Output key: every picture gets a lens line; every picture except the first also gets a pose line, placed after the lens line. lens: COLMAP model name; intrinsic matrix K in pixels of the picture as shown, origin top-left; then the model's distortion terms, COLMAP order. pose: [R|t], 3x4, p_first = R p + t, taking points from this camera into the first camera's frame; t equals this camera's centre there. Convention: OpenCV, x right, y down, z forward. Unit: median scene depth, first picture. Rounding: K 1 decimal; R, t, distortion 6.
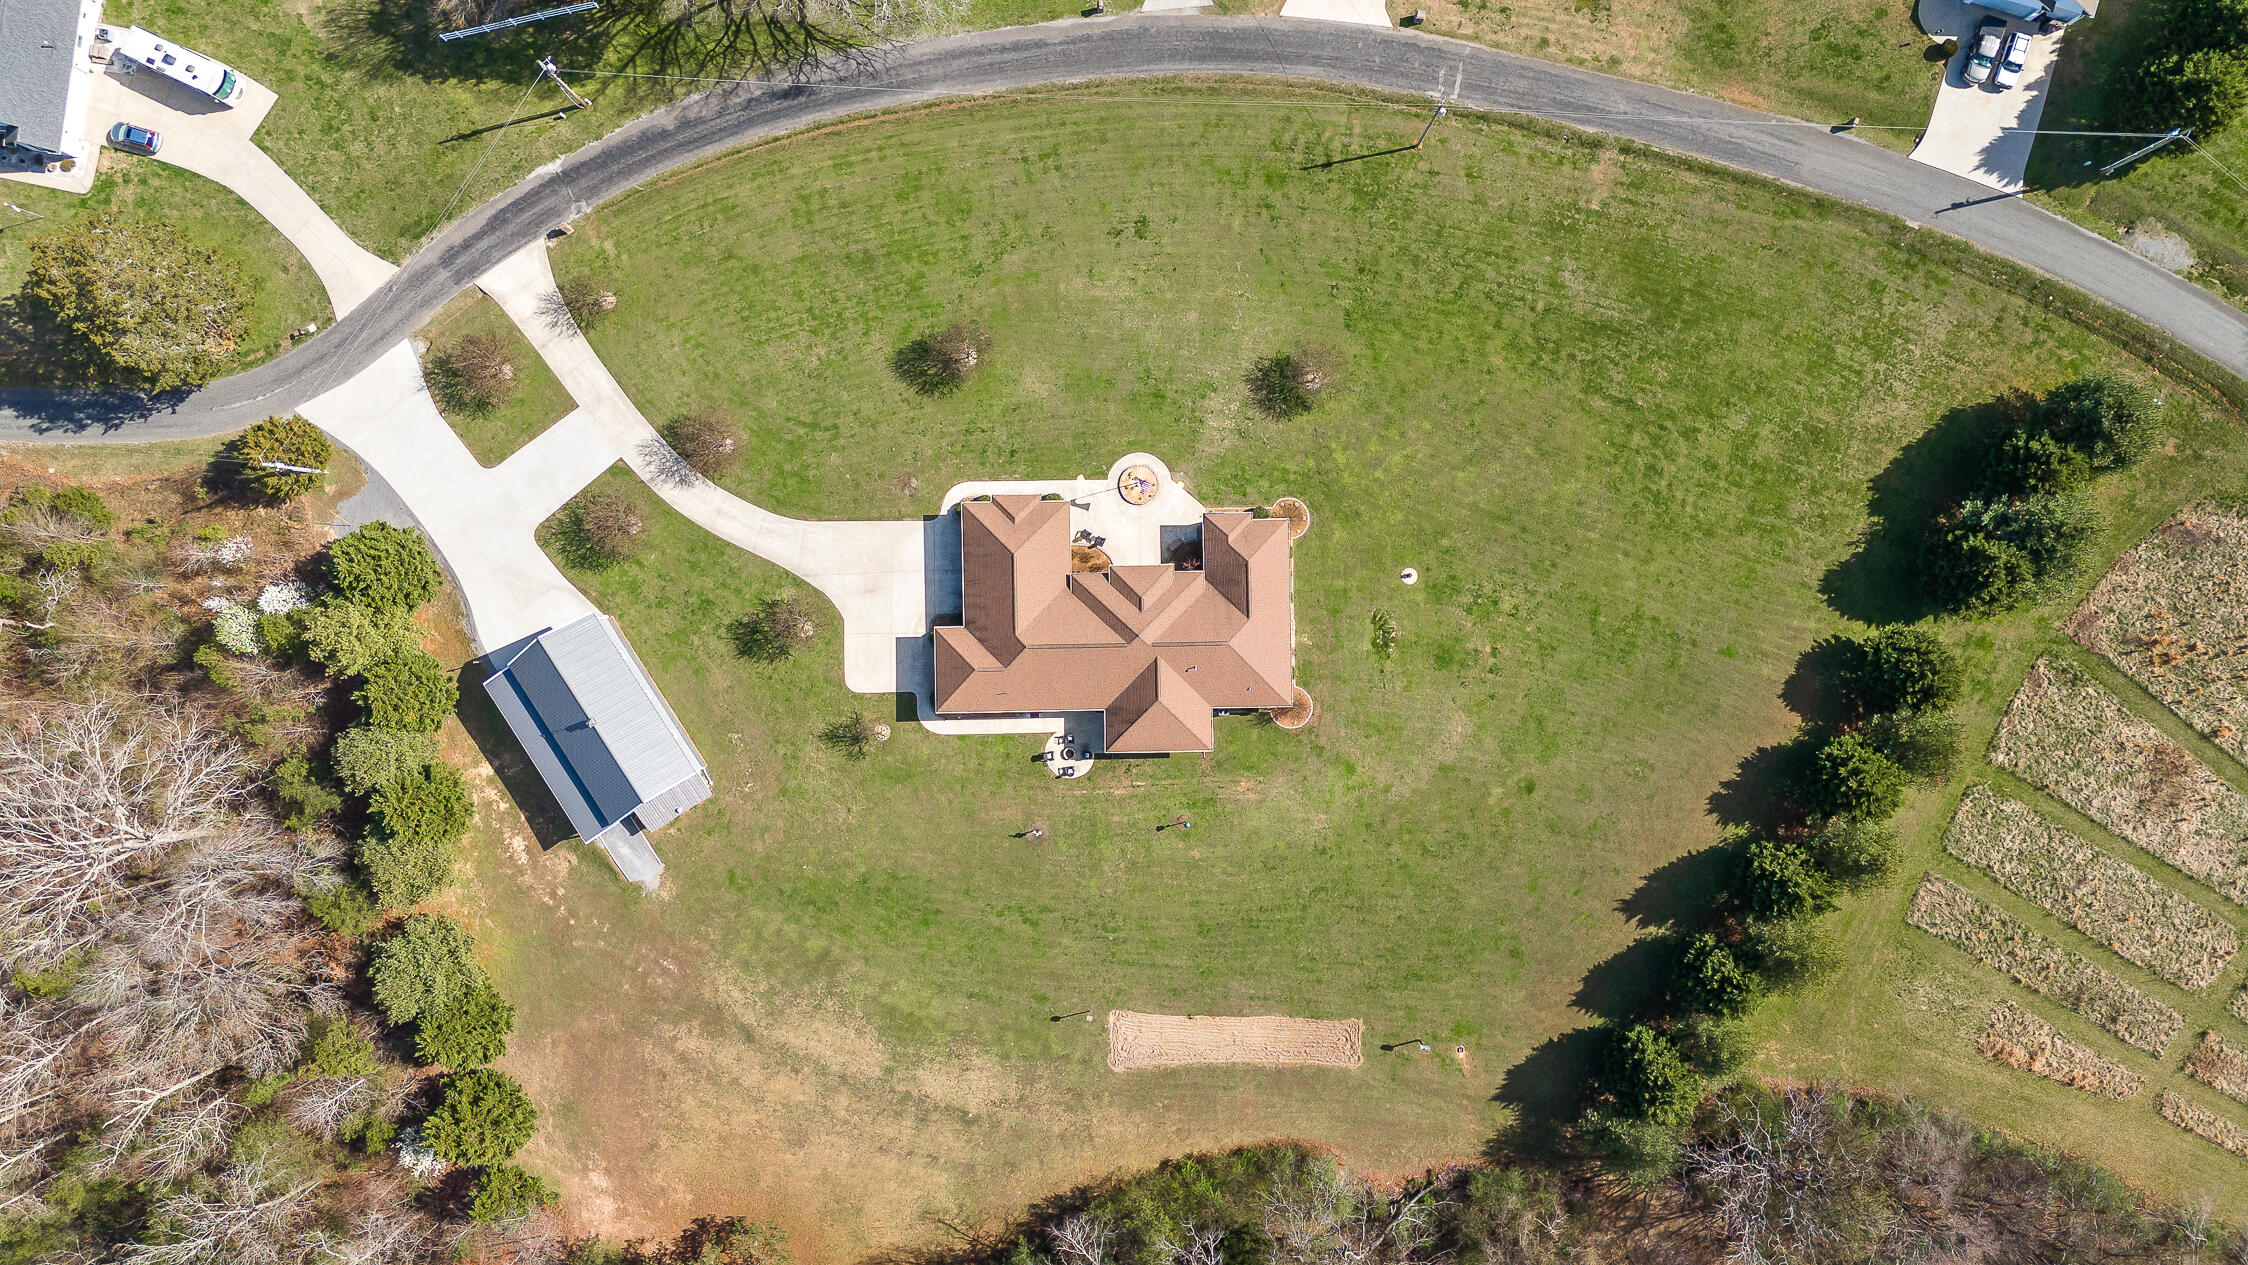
lens RADIAL K [[1648.6, 0, 1125.1], [0, 1648.6, 635.0], [0, 0, 1]] dist [0.072027, -0.061506]
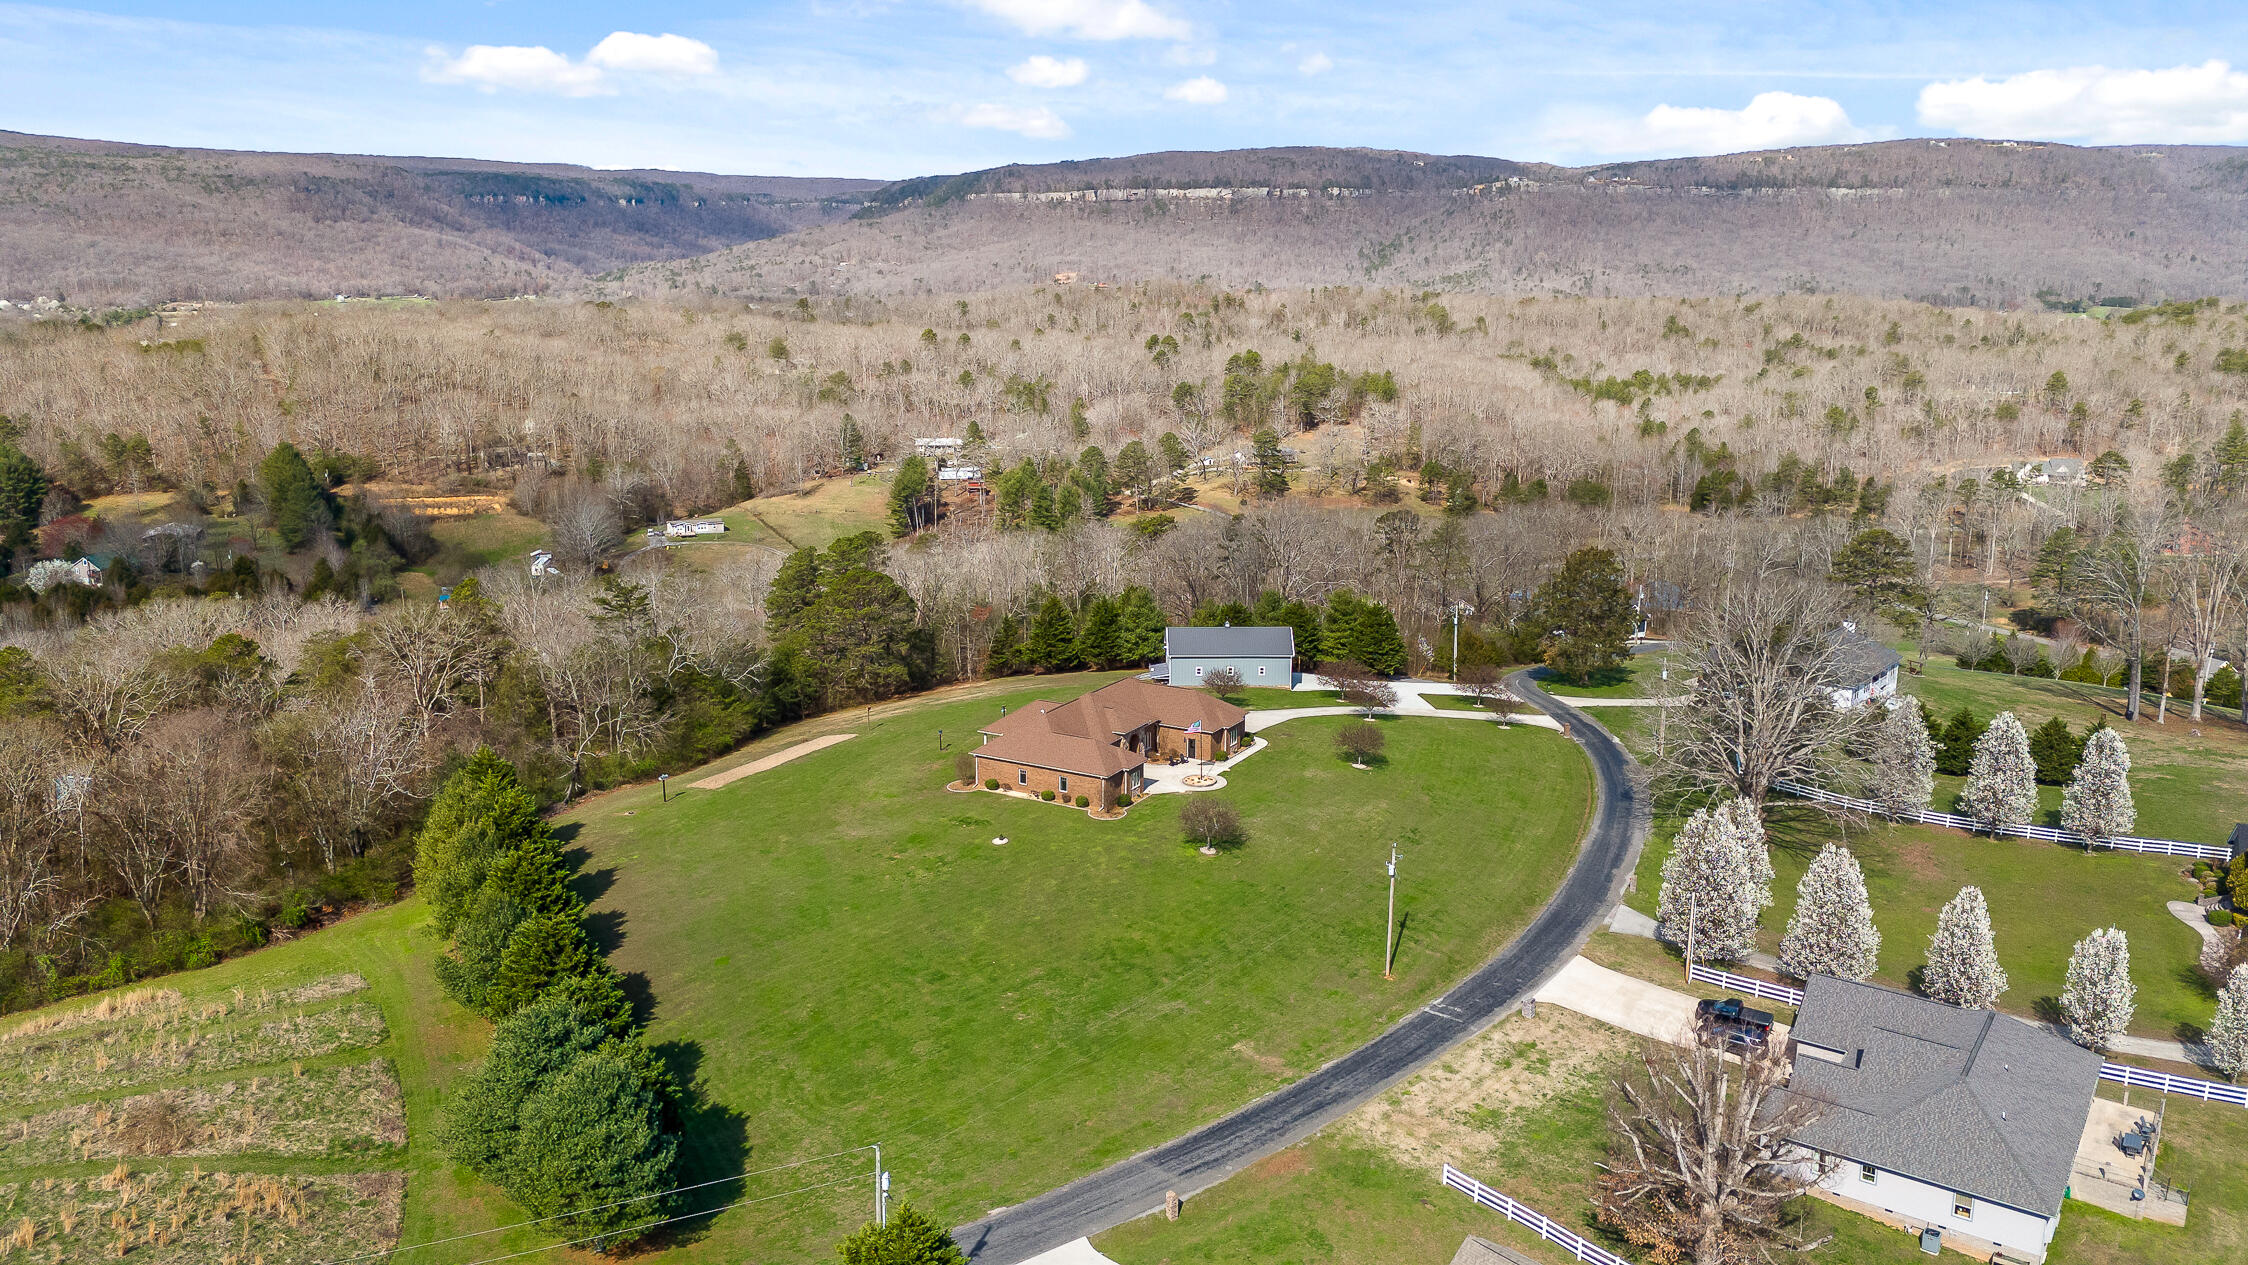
lens RADIAL K [[1648.6, 0, 1153.0], [0, 1648.6, 615.0], [0, 0, 1]] dist [0.072027, -0.061506]
pose [[-0.498542, 0.178754, -0.848235, 0.972923], [-0.866864, -0.104399, 0.487491, -0.606705], [-0.001414, 0.978339, 0.207003, 0.632409]]
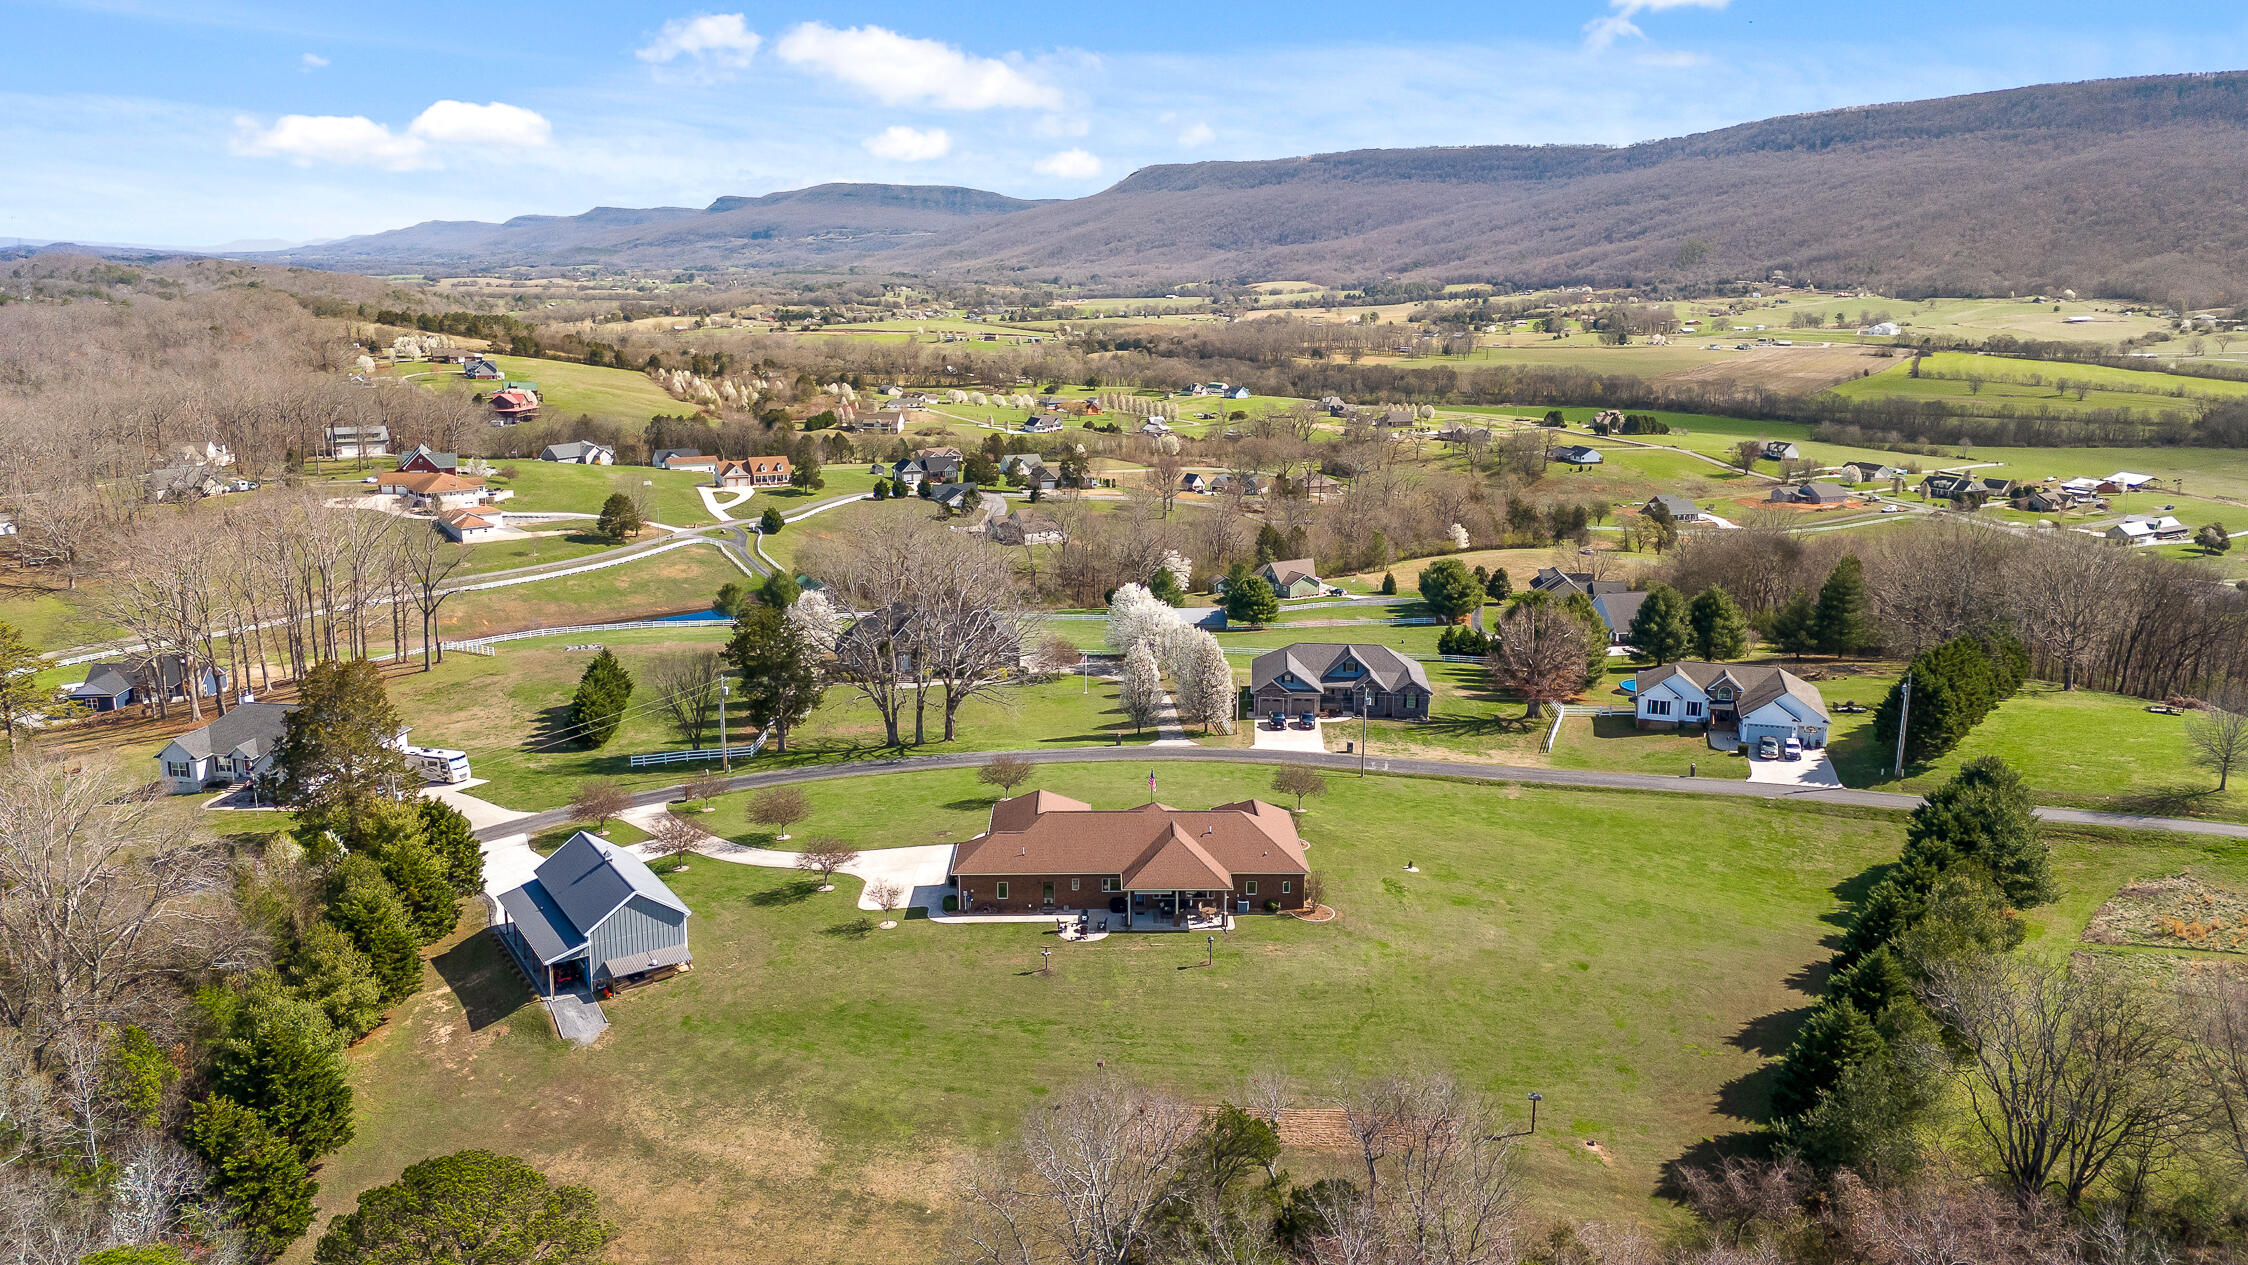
lens RADIAL K [[1648.6, 0, 1129.1], [0, 1648.6, 635.5], [0, 0, 1]] dist [0.072027, -0.061506]
pose [[0.999995, 0.001503, 0.002883, -0.010251], [0.002468, 0.226654, -0.973972, 0.939762], [-0.002117, 0.973974, 0.226649, 0.607528]]
